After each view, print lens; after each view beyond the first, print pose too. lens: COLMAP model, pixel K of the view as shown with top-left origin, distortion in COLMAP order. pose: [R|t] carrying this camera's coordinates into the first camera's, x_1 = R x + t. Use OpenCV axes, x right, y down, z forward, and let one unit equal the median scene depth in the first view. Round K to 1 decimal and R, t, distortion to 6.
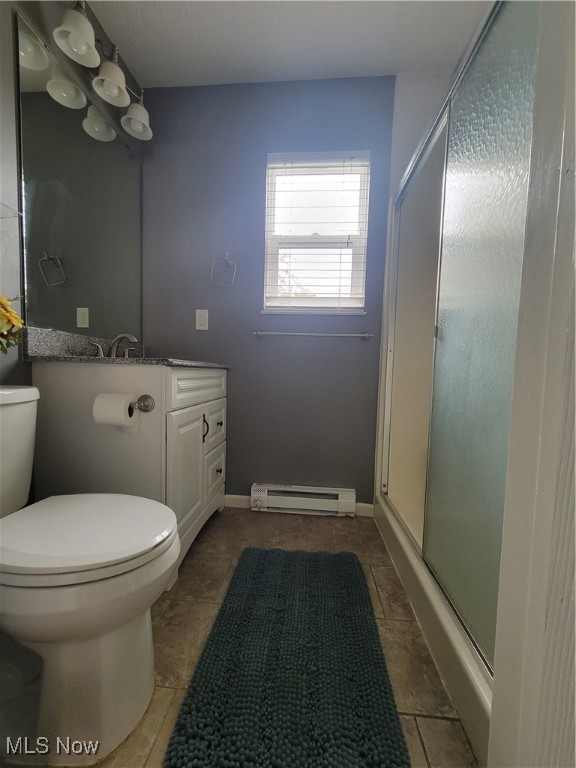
lens RADIAL K [[313.2, 0, 286.4], [0, 313.2, 390.5], [0, 0, 1]] dist [0.002191, -0.000046]
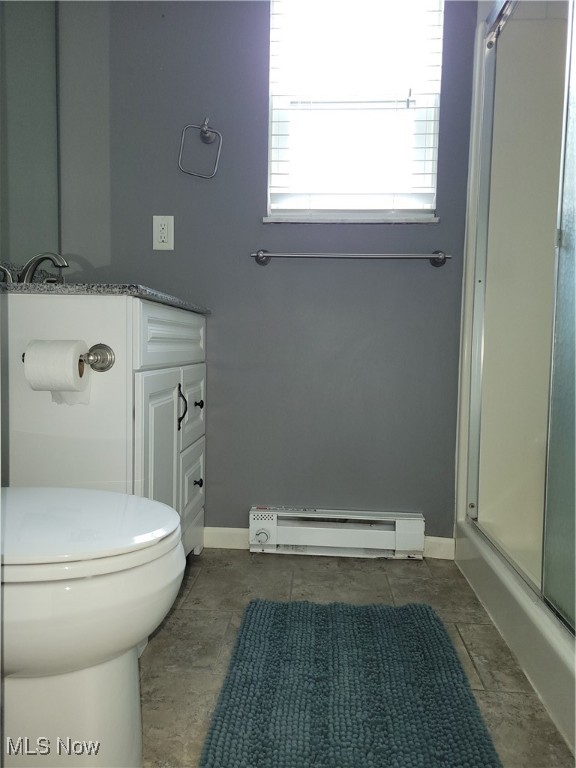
lens RADIAL K [[577.4, 0, 285.0], [0, 577.4, 376.6], [0, 0, 1]] dist [0.050326, -0.027043]
pose [[0.999780, -0.009981, 0.018437, -0.085453], [0.010047, 0.999943, -0.003480, 0.074229], [-0.018402, 0.003664, 0.999824, -0.144738]]
